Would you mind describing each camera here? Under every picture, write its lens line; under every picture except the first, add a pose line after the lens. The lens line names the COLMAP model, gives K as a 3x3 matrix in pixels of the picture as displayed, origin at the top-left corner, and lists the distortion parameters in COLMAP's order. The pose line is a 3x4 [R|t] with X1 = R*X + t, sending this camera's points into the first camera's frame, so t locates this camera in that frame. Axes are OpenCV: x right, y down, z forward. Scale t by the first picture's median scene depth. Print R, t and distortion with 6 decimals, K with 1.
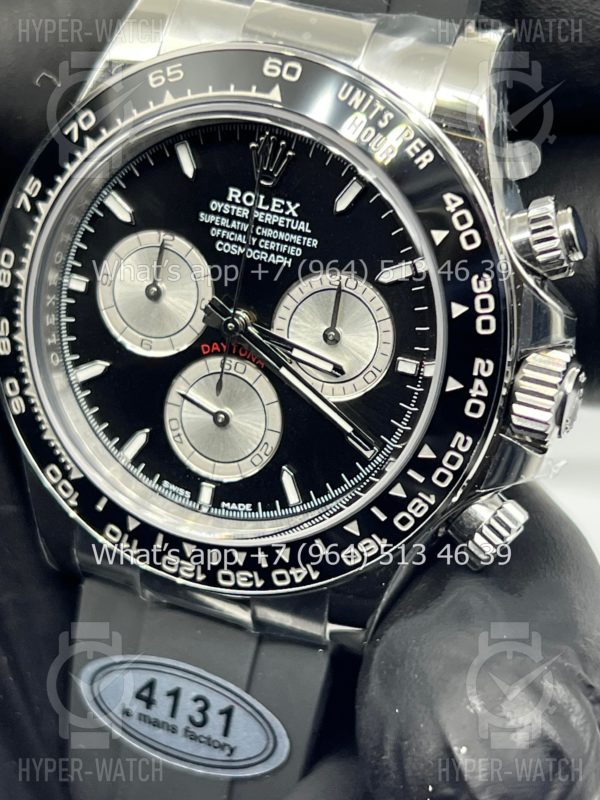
lens RADIAL K [[1921.8, 0, 300.0], [0, 1921.8, 400.0], [0, 0, 1]] dist [0.111708, 0.344561]
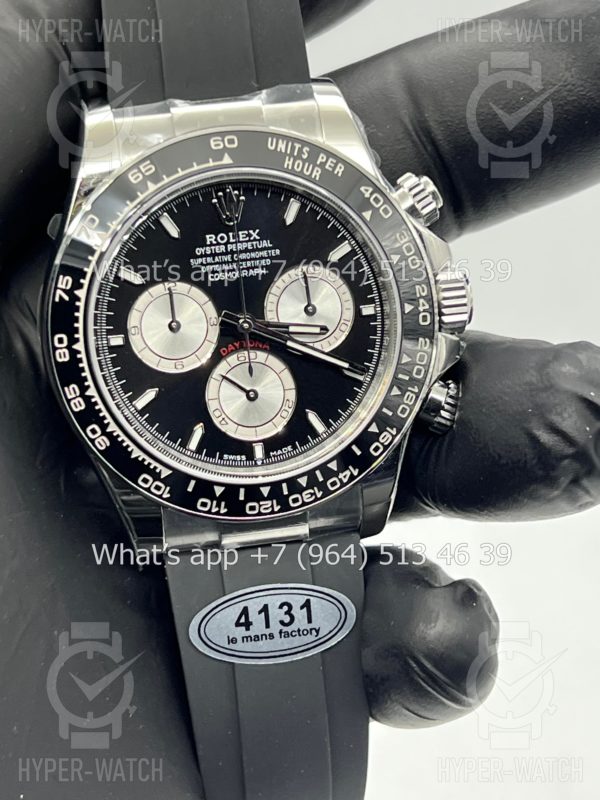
lens RADIAL K [[1921.8, 0, 300.0], [0, 1921.8, 400.0], [0, 0, 1]] dist [0.111708, 0.344561]
pose [[0.833807, -0.326620, 0.445067, -0.640401], [0.366600, 0.930370, -0.004036, 0.032002], [-0.412758, 0.166527, 0.895488, -0.262464]]
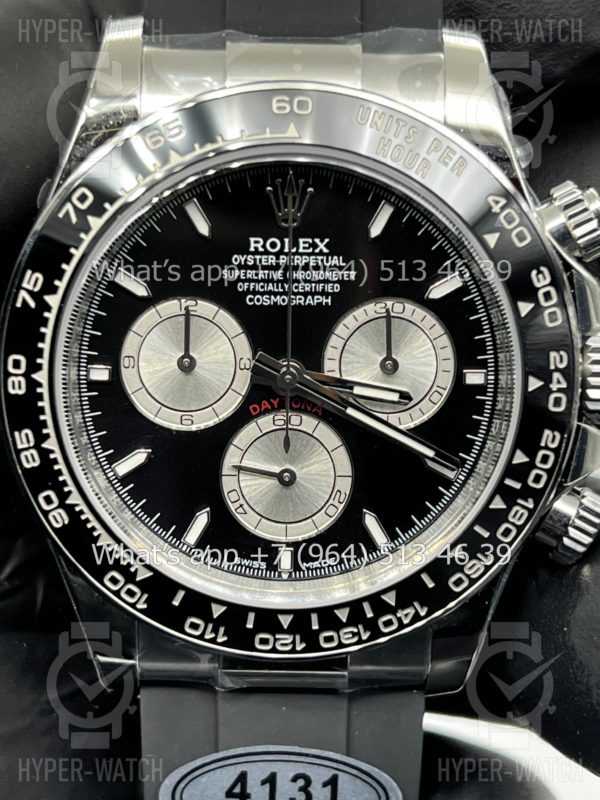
lens RADIAL K [[1909.5, 0, 281.6], [0, 1909.5, 382.0], [0, 0, 1]] dist [0.185630, 0.039819]
pose [[0.923830, -0.219074, 0.313918, -0.333809], [0.231683, 0.972787, -0.002939, -0.034331], [-0.304732, 0.075445, 0.949445, 0.101660]]
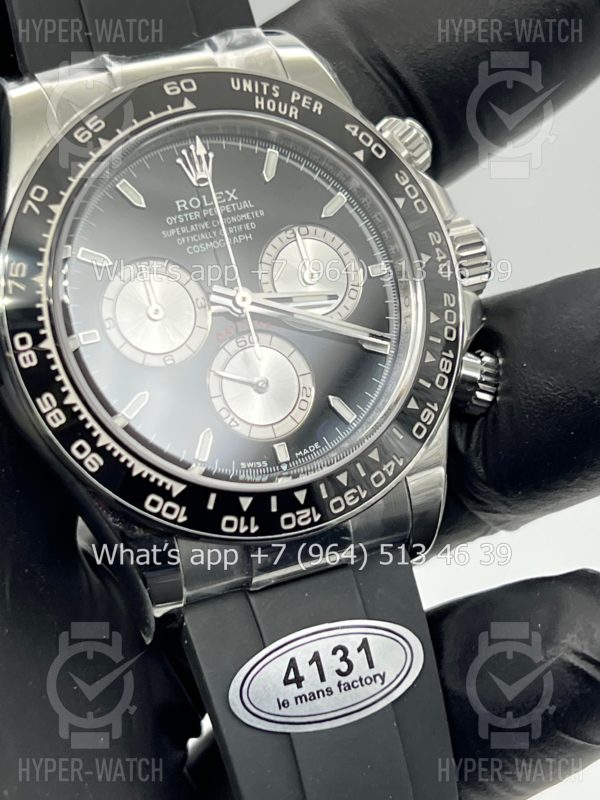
lens RADIAL K [[1921.8, 0, 300.0], [0, 1921.8, 400.0], [0, 0, 1]] dist [0.111708, 0.344561]
pose [[0.684780, -0.343023, 0.642971, -0.761899], [0.526644, 0.842772, -0.111273, 0.156099], [-0.503709, 0.414815, 0.757764, 0.141601]]
